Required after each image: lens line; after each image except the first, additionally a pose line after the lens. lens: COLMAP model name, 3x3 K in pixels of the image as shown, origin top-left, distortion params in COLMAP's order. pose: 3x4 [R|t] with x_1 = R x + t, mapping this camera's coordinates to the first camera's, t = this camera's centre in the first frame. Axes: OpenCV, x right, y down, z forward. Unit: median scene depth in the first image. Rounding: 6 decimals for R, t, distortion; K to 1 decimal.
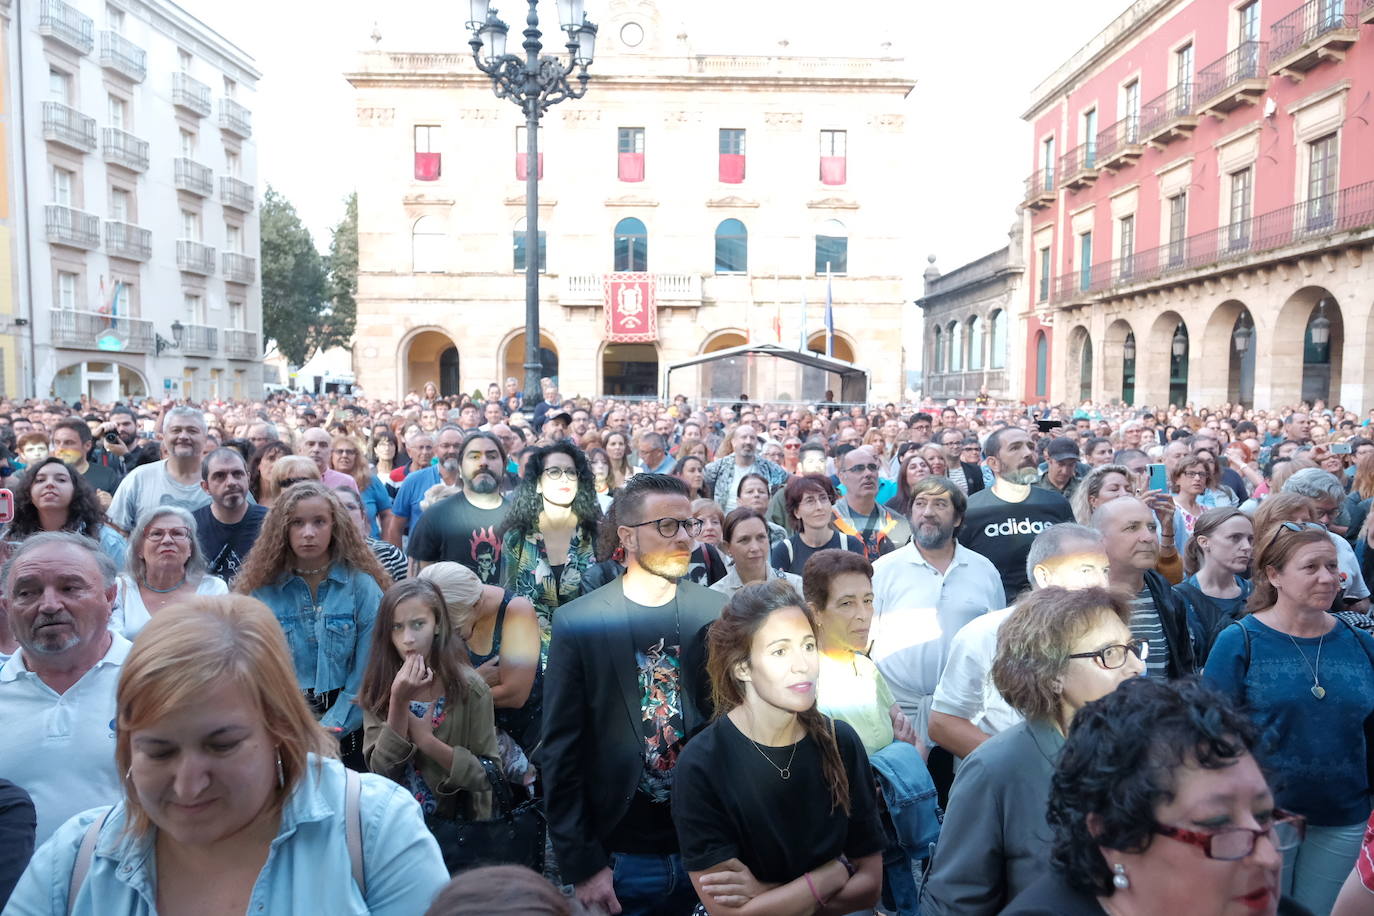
lens RADIAL K [[955.3, 0, 678.4], [0, 955.3, 451.2], [0, 0, 1]] dist [-0.015738, 0.015732]
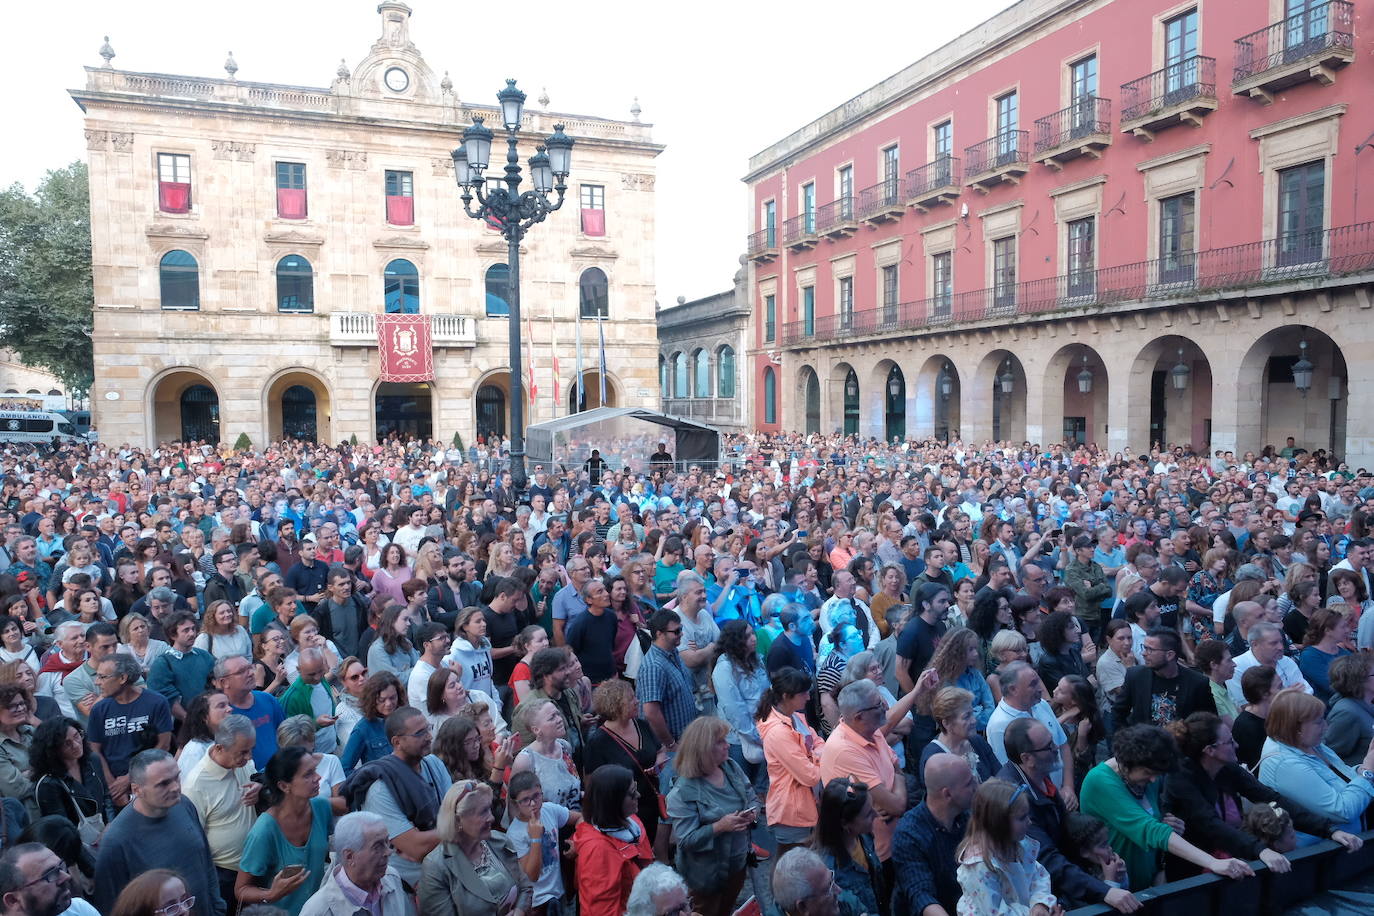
lens RADIAL K [[955.3, 0, 689.1], [0, 955.3, 450.9], [0, 0, 1]] dist [-0.015738, 0.015732]
pose [[0.937485, -0.034683, 0.346293, -0.122970], [0.037840, 0.999281, -0.002358, -0.027640], [-0.345962, 0.015314, 0.938123, -0.054907]]
